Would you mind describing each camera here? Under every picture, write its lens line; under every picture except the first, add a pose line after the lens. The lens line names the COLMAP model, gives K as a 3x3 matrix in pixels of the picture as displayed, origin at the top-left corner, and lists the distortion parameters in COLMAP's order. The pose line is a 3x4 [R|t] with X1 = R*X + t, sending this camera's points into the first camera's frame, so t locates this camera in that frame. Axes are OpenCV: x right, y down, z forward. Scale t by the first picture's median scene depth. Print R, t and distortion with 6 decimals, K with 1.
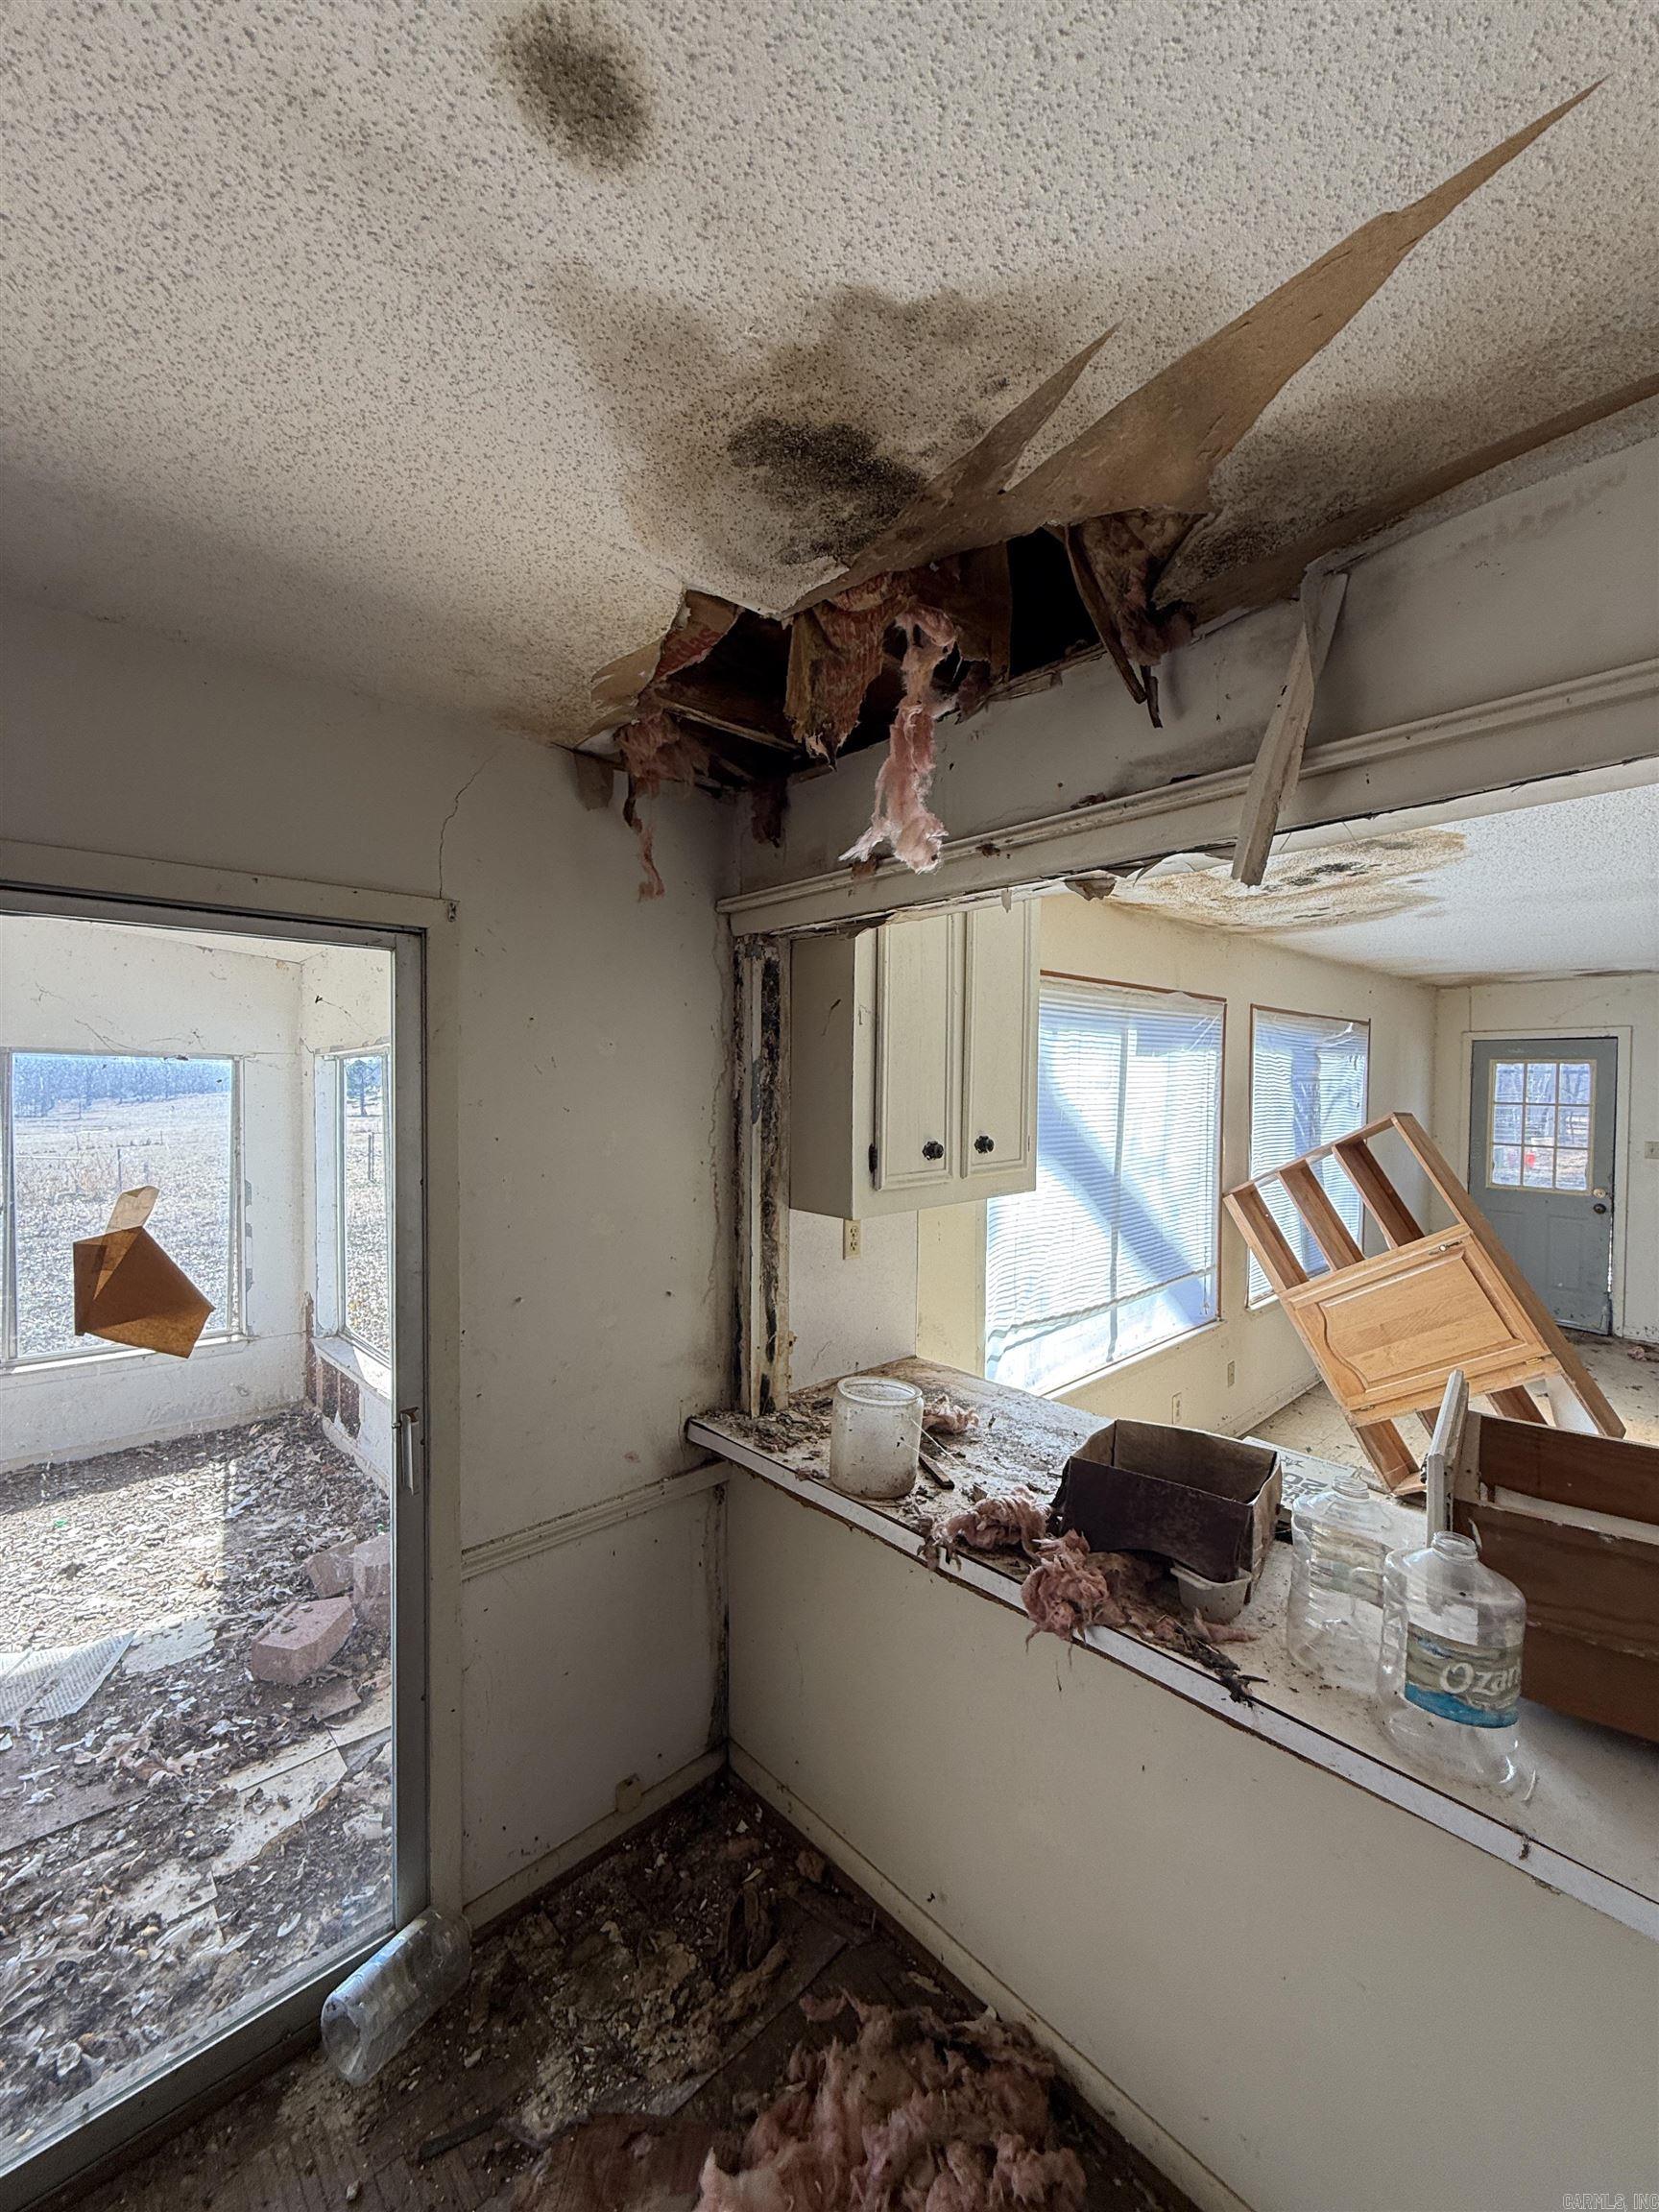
lens RADIAL K [[879.7, 0, 832.1], [0, 879.7, 1105.9], [0, 0, 1]] dist [-0.001119, 0.000204]
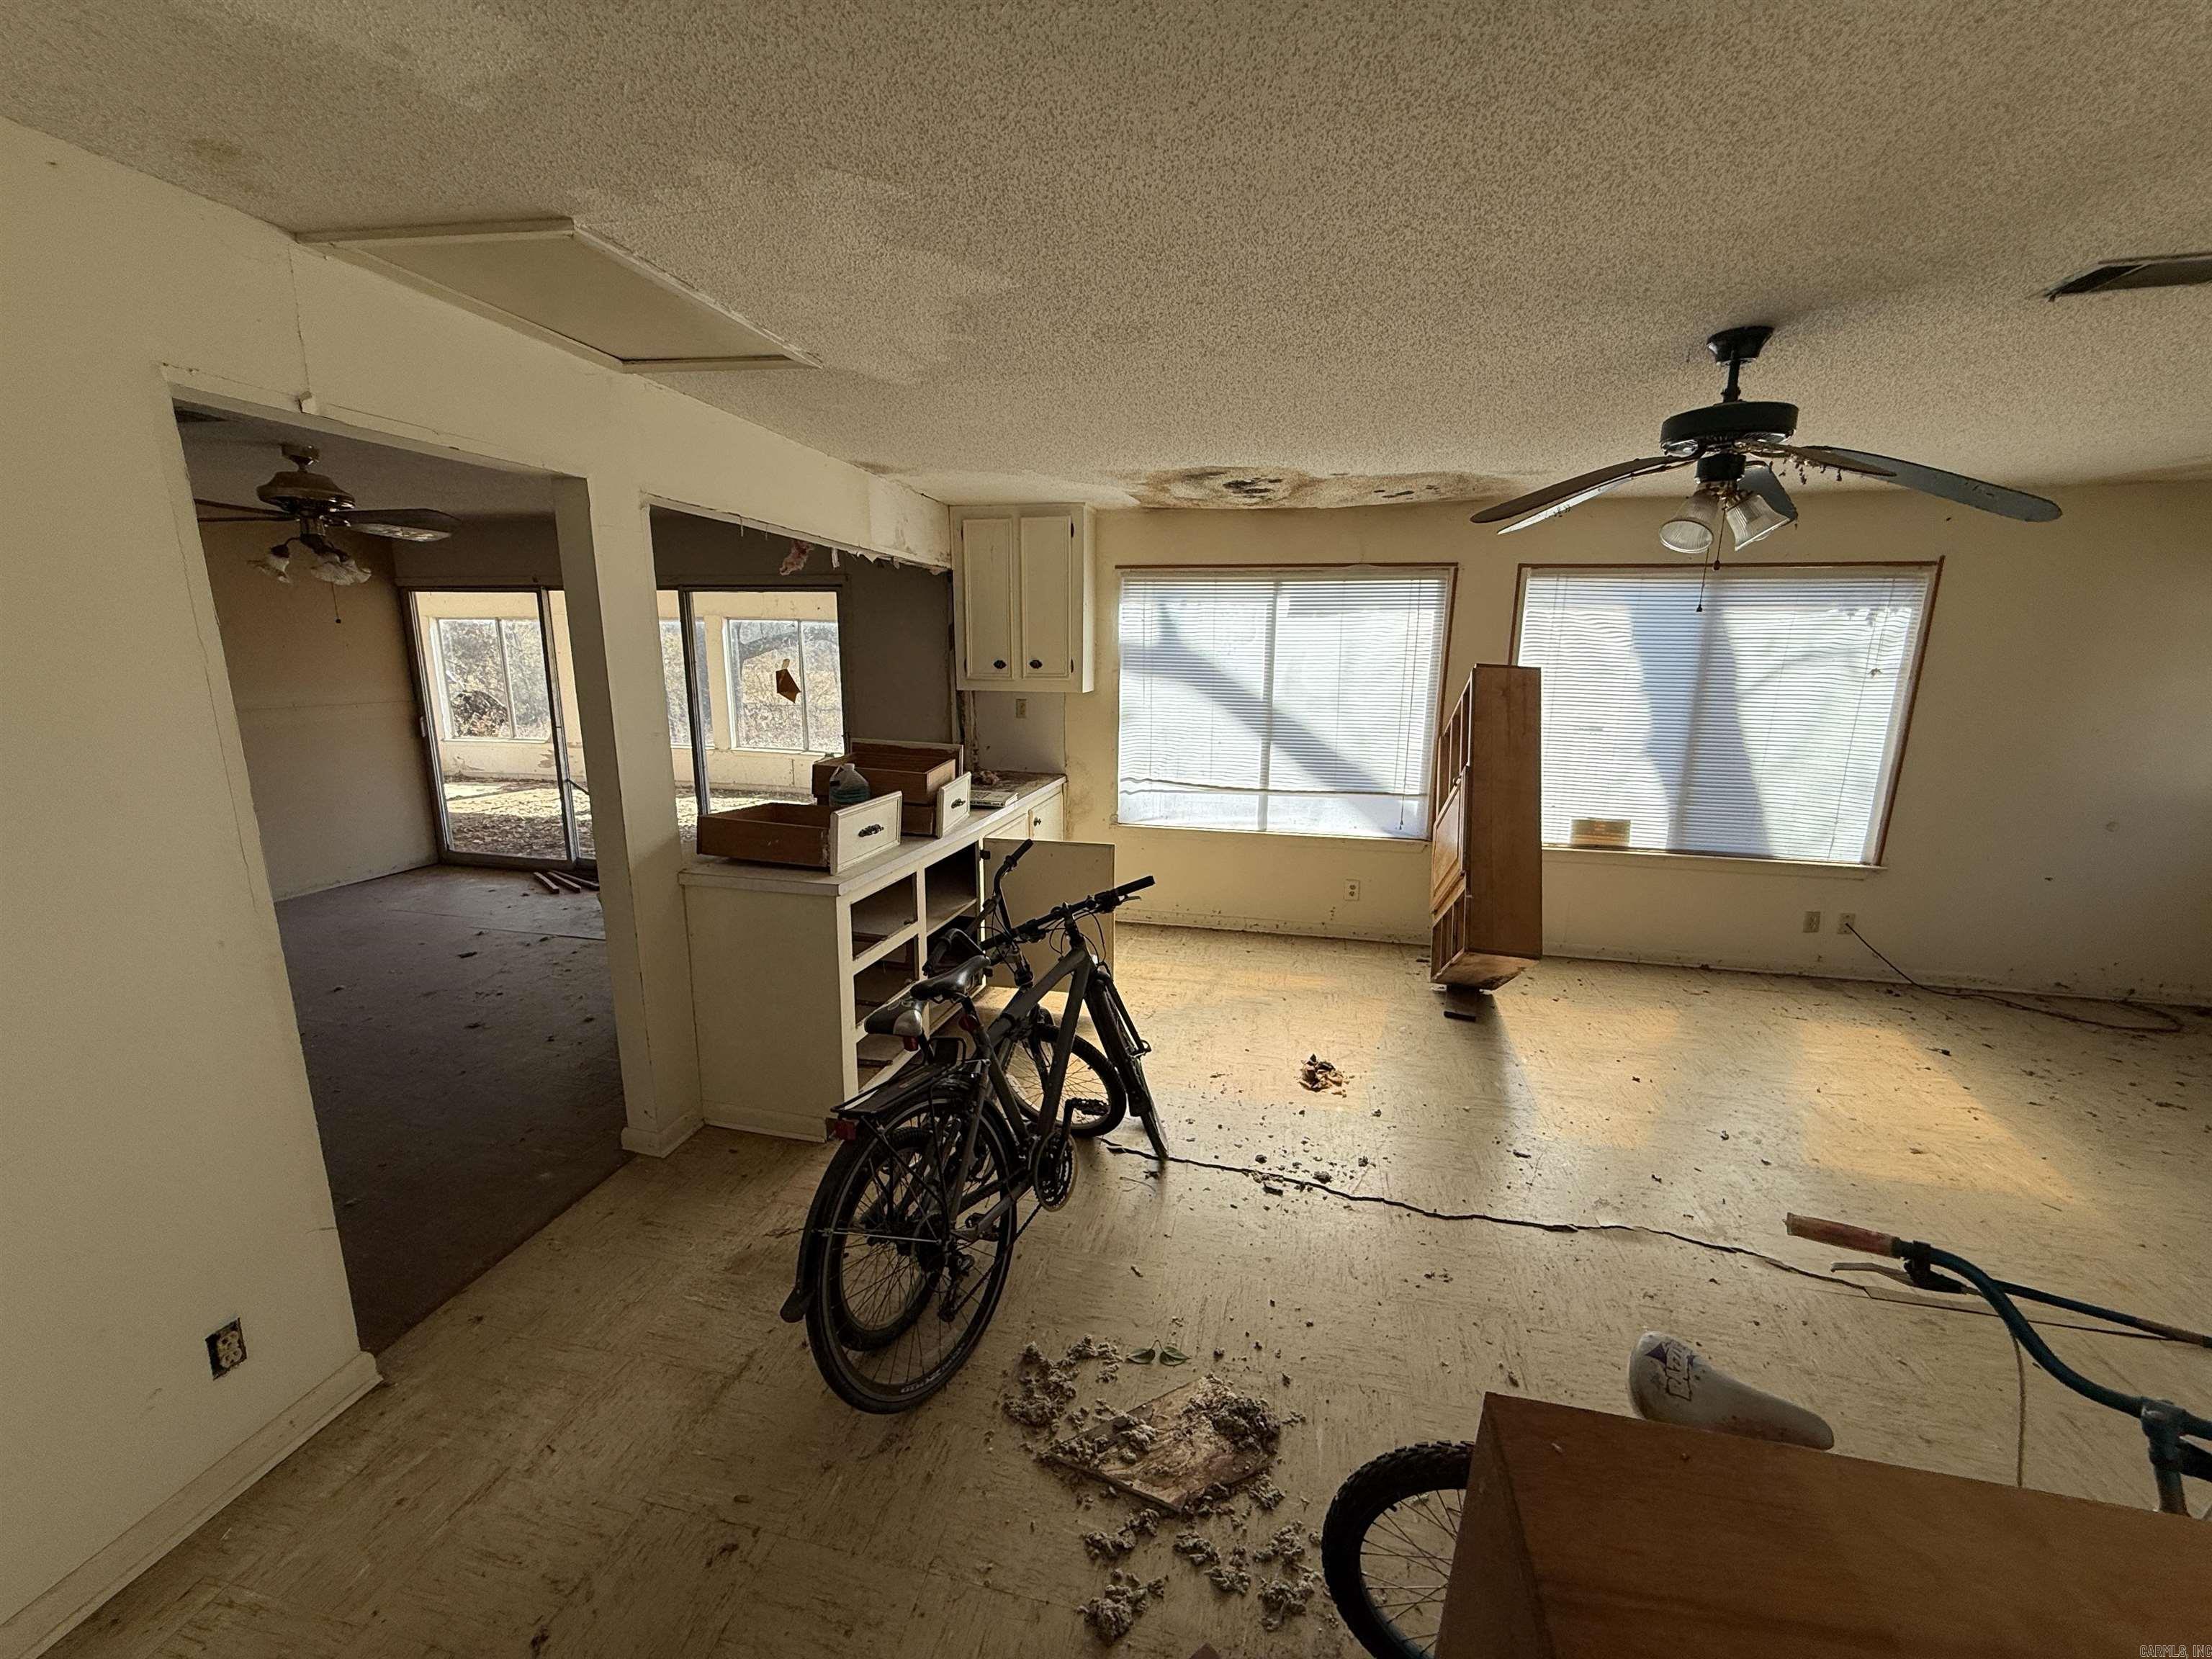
lens RADIAL K [[879.7, 0, 1104.8], [0, 879.7, 826.4], [0, 0, 1]] dist [-0.001119, 0.000204]
pose [[0.562438, 0.170137, -0.809146, 1.299025], [-0.033897, 0.982523, 0.183030, 0.022045], [0.826145, -0.075516, 0.558375, -0.040974]]
